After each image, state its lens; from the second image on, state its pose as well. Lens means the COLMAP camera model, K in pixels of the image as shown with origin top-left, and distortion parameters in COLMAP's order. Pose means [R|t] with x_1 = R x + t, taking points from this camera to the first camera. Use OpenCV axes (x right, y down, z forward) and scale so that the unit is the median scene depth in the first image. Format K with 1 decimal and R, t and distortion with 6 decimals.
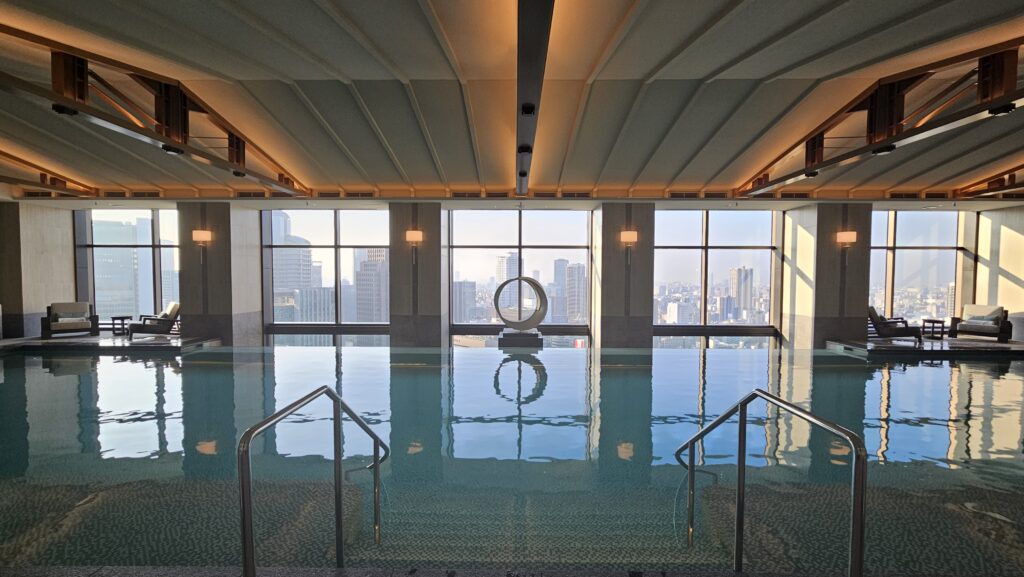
lens RADIAL K [[417.7, 0, 510.7], [0, 417.7, 289.7], [0, 0, 1]] dist [0.000232, 0.000046]
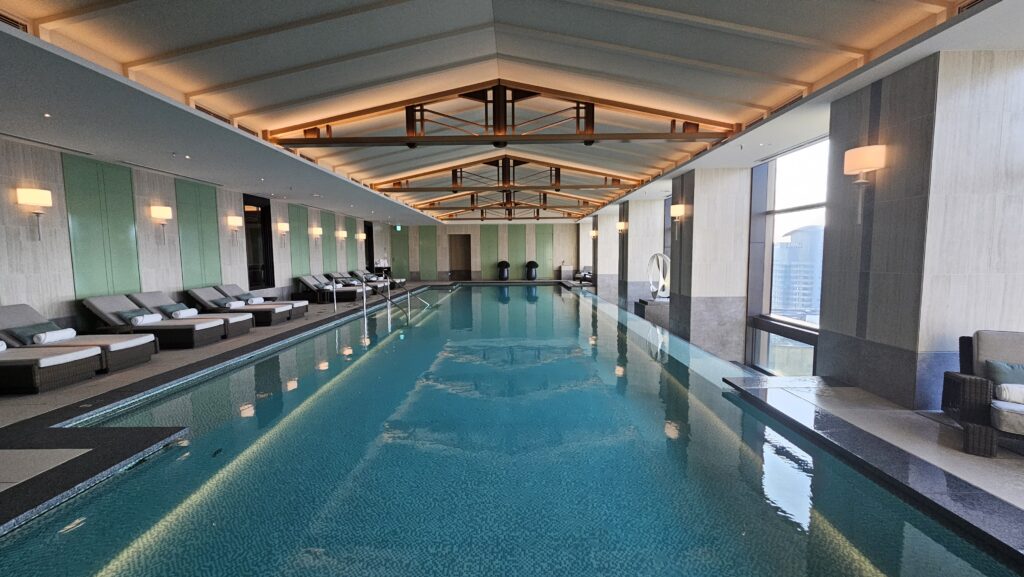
lens RADIAL K [[417.7, 0, 510.3], [0, 417.7, 288.2], [0, 0, 1]] dist [0.000232, 0.000046]
pose [[-0.026466, 0.079297, -0.996500, -0.281417], [-0.027678, 0.996409, 0.080025, -0.020442], [0.999266, 0.029699, -0.024176, 0.641454]]
